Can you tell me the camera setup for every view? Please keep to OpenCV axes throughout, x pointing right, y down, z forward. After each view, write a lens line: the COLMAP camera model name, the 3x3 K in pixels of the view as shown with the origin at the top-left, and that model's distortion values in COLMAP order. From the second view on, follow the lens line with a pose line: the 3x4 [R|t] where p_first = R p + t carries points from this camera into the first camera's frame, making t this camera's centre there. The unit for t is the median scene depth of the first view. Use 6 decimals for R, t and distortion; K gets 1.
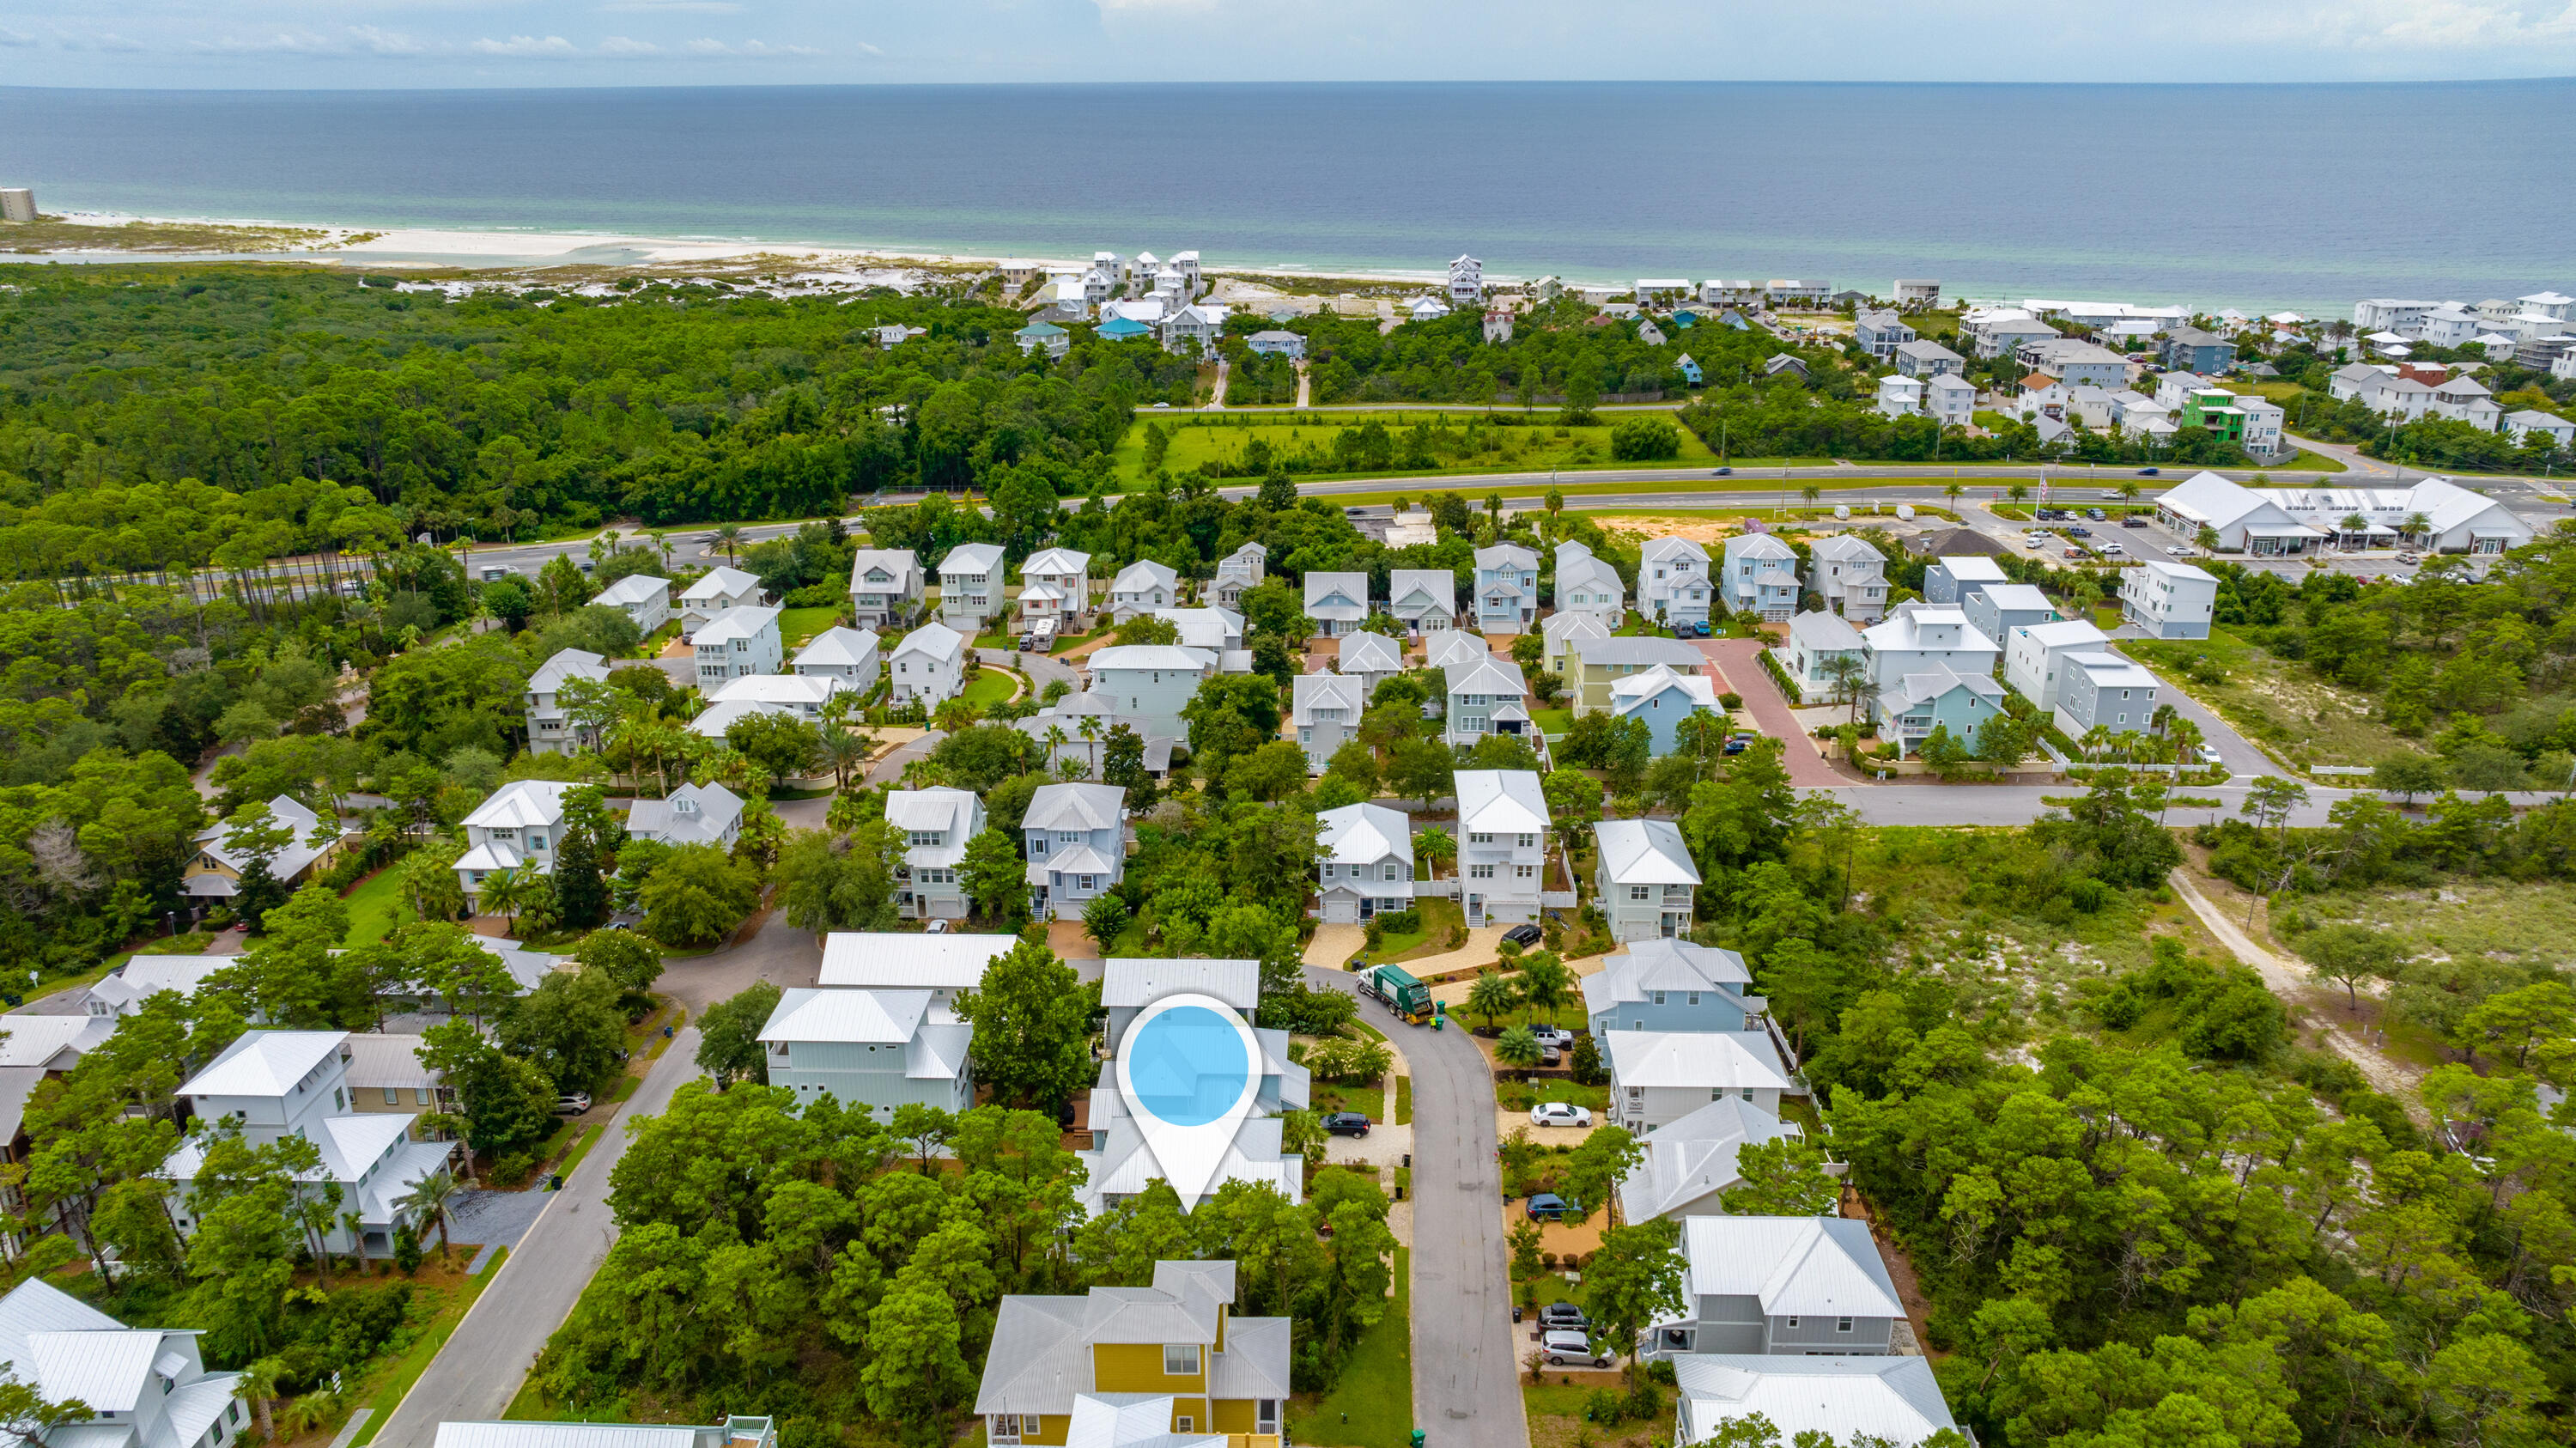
lens RADIAL K [[1804.7, 0, 1288.0], [0, 1804.7, 724.0], [0, 0, 1]] dist [-0.034839, 0.037873]
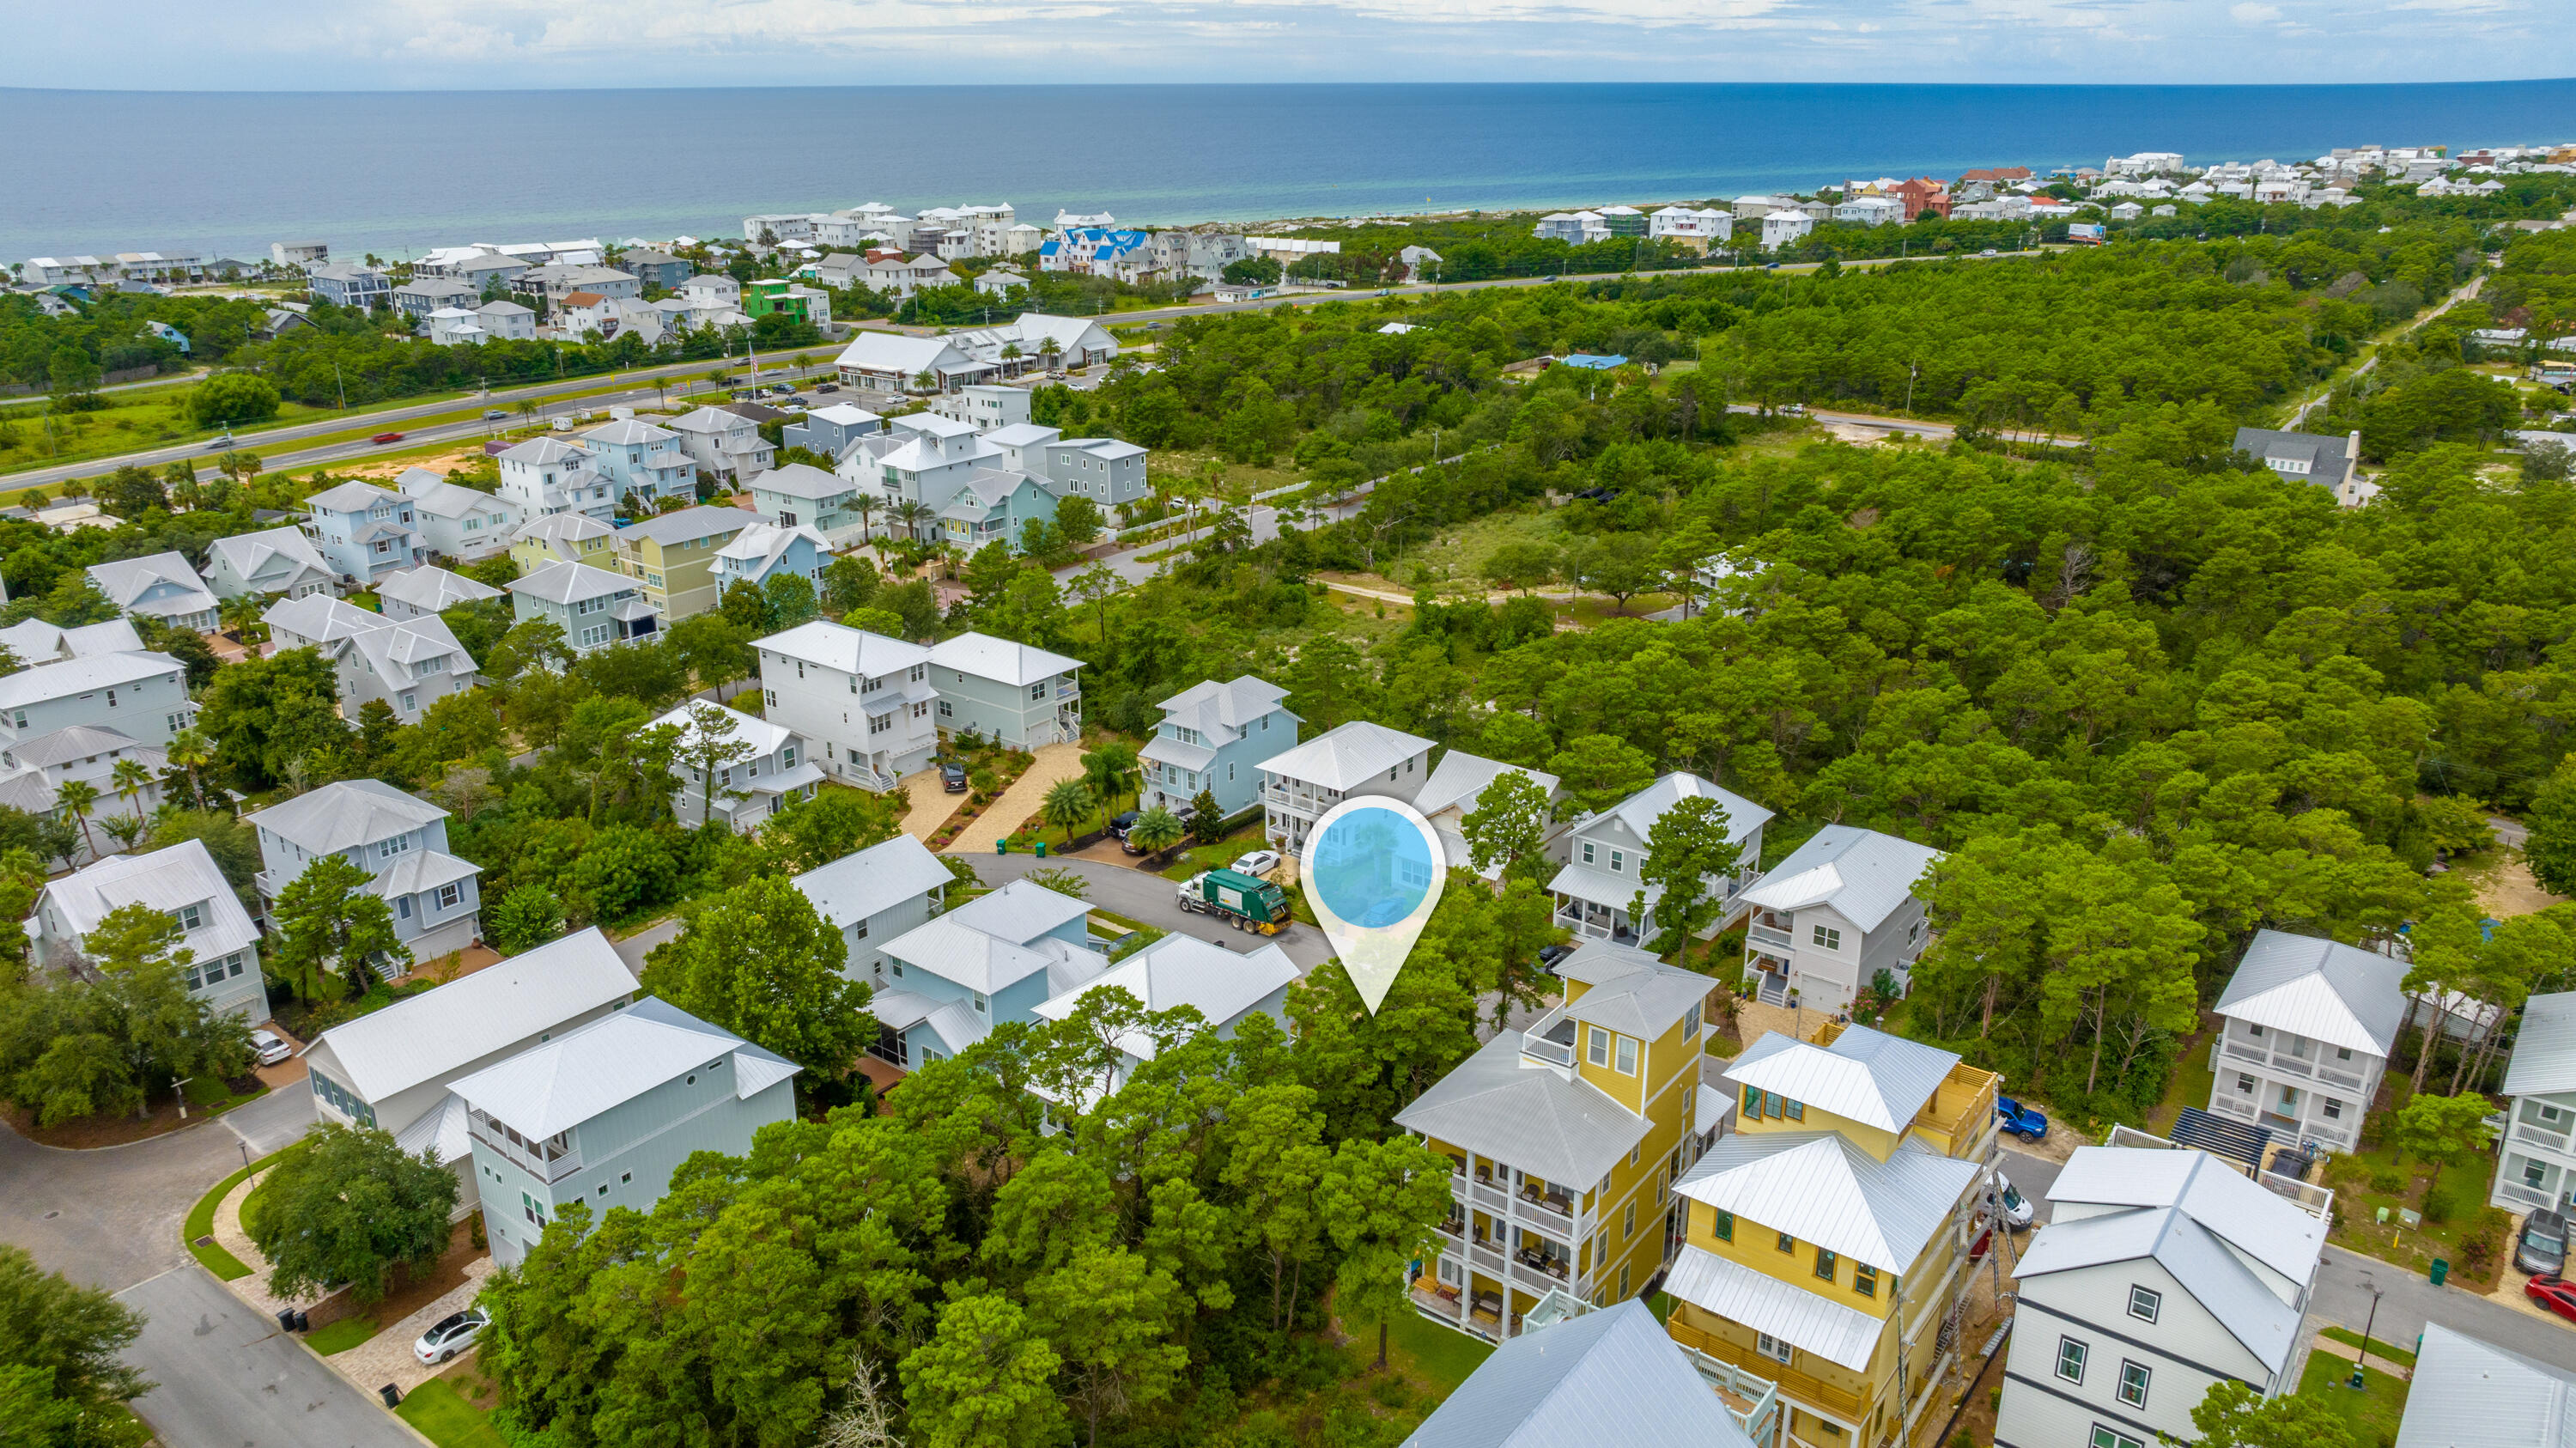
lens RADIAL K [[1804.7, 0, 1288.0], [0, 1804.7, 724.0], [0, 0, 1]] dist [-0.034839, 0.037873]
pose [[0.572160, -0.273326, 0.773257, -0.219150], [0.280581, 0.951176, 0.128604, 0.012968], [-0.770654, 0.143379, 0.620915, 0.160109]]
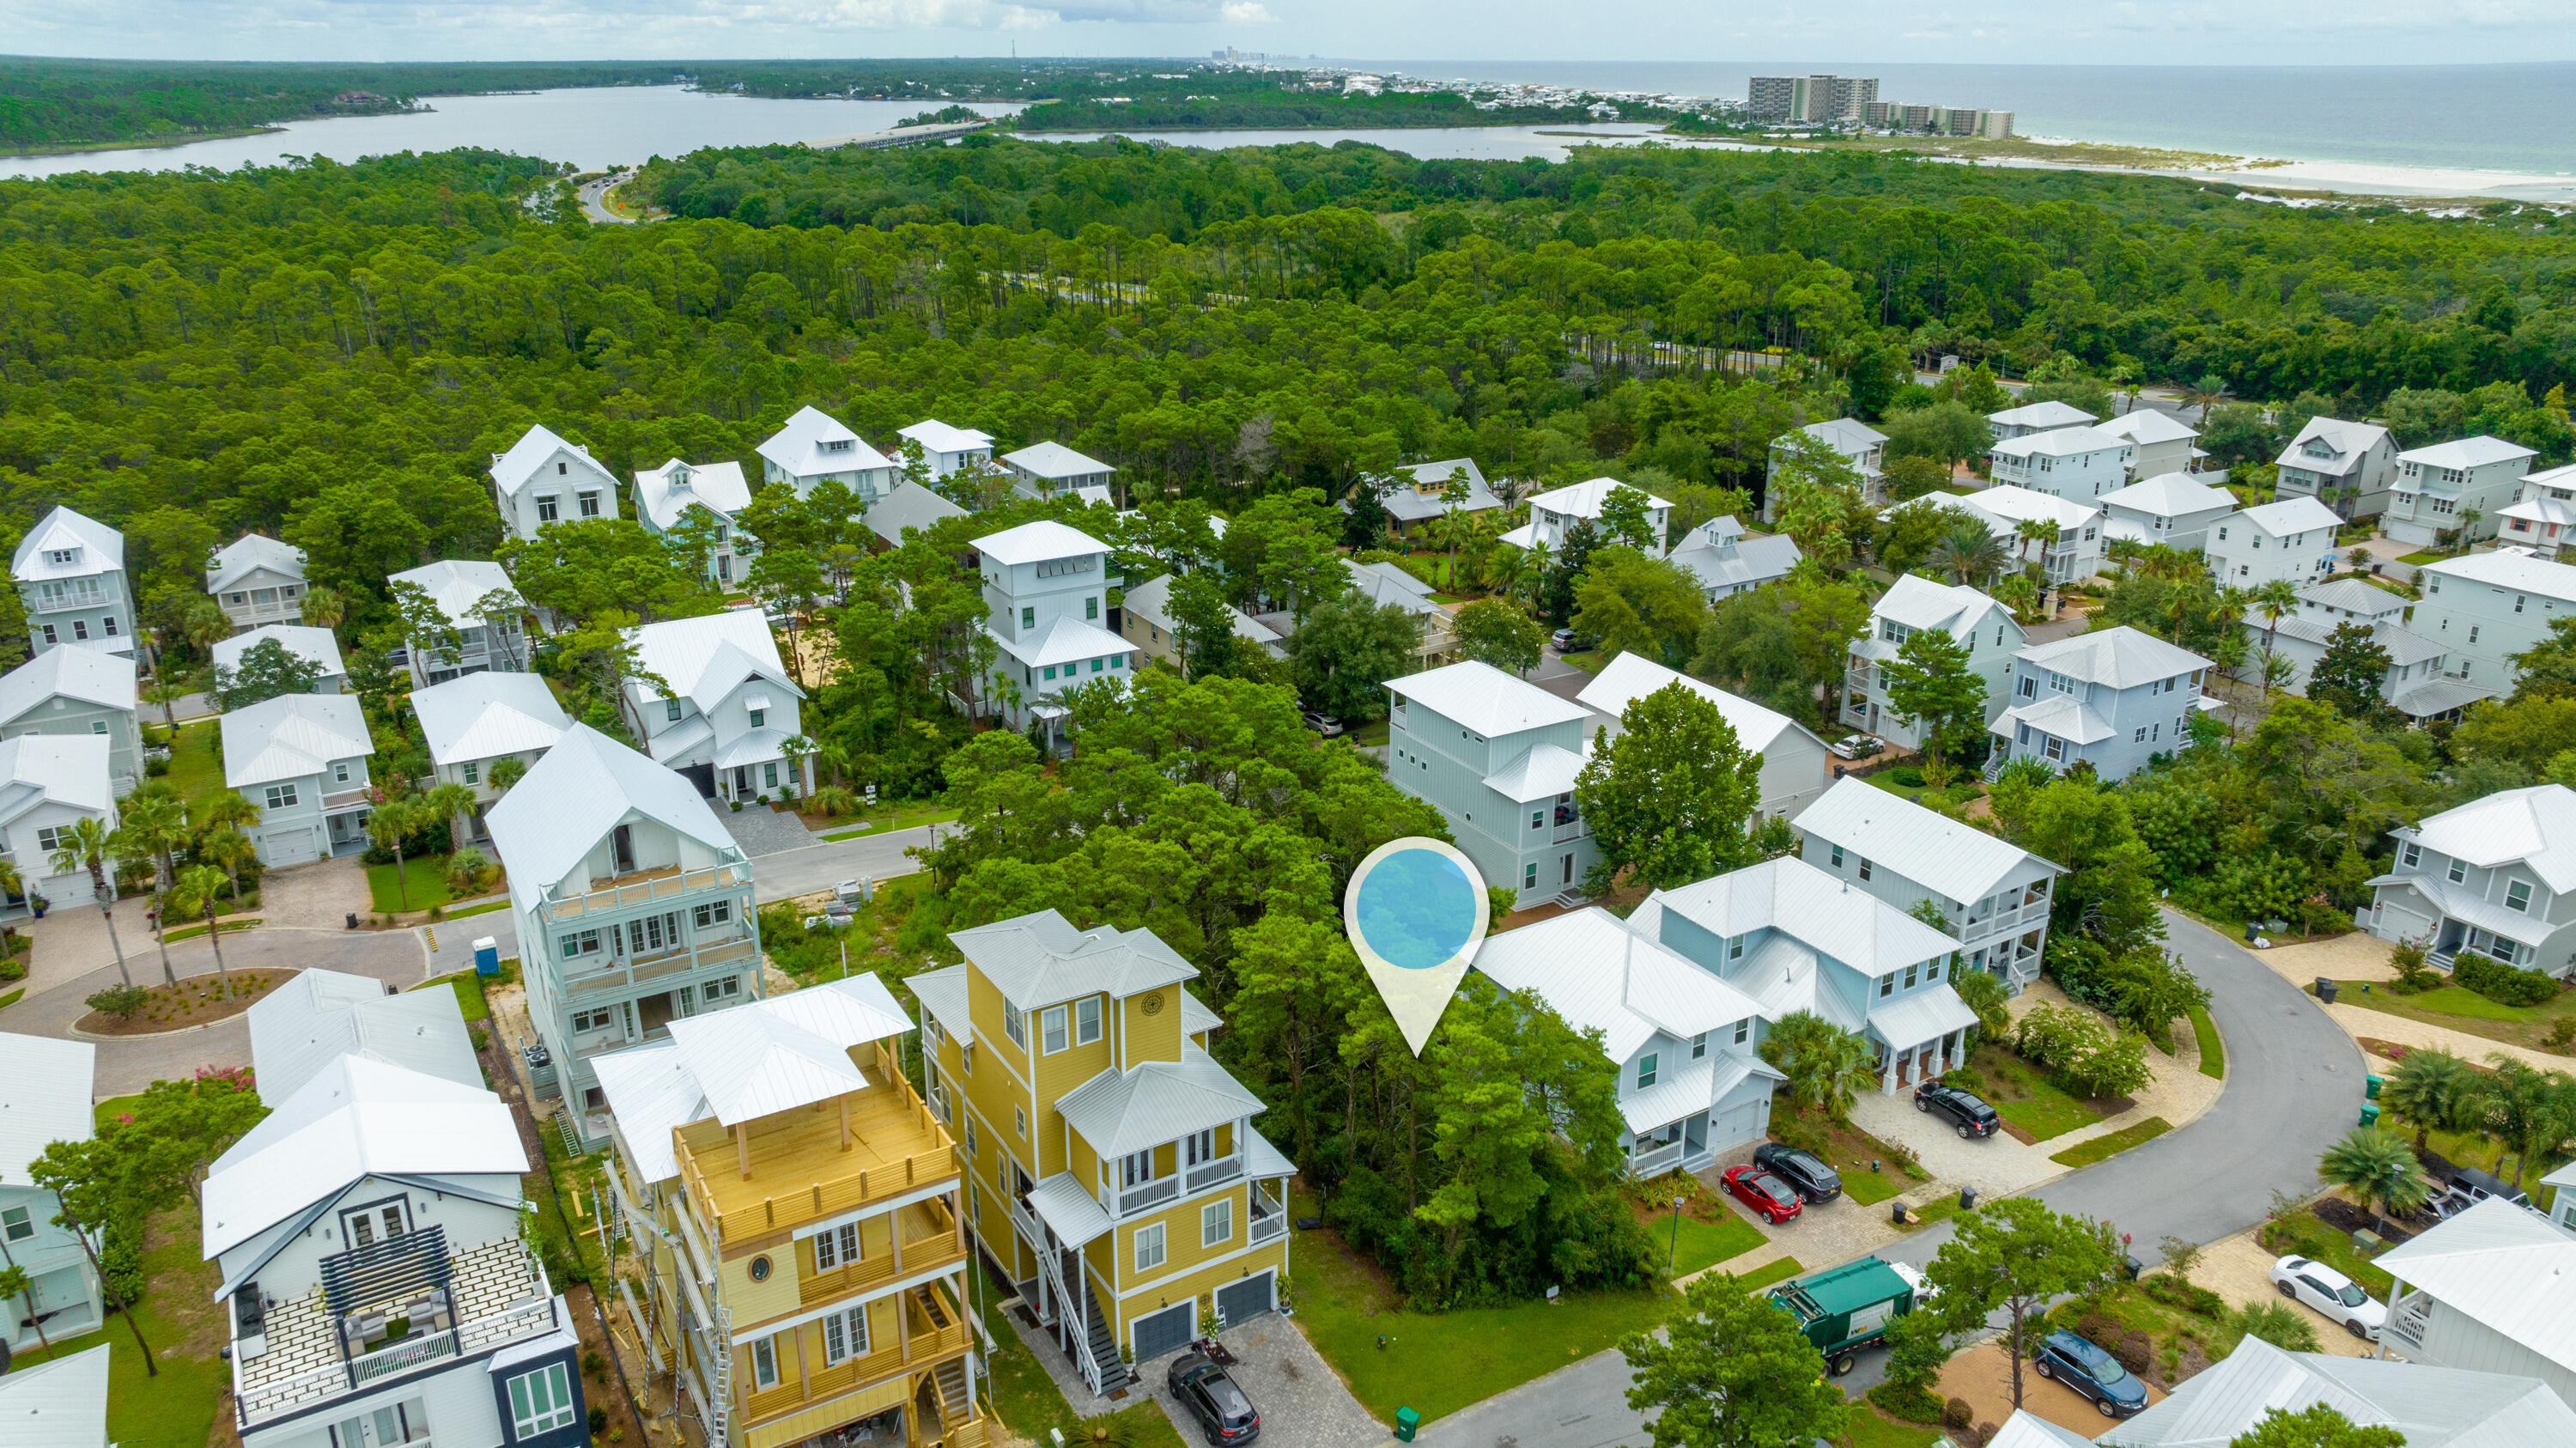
lens RADIAL K [[1804.7, 0, 1288.0], [0, 1804.7, 724.0], [0, 0, 1]] dist [-0.034839, 0.037873]
pose [[0.541580, 0.299731, -0.785400, 0.133130], [-0.287412, 0.943996, 0.162067, 0.024526], [0.789991, 0.137961, 0.597395, 0.164462]]
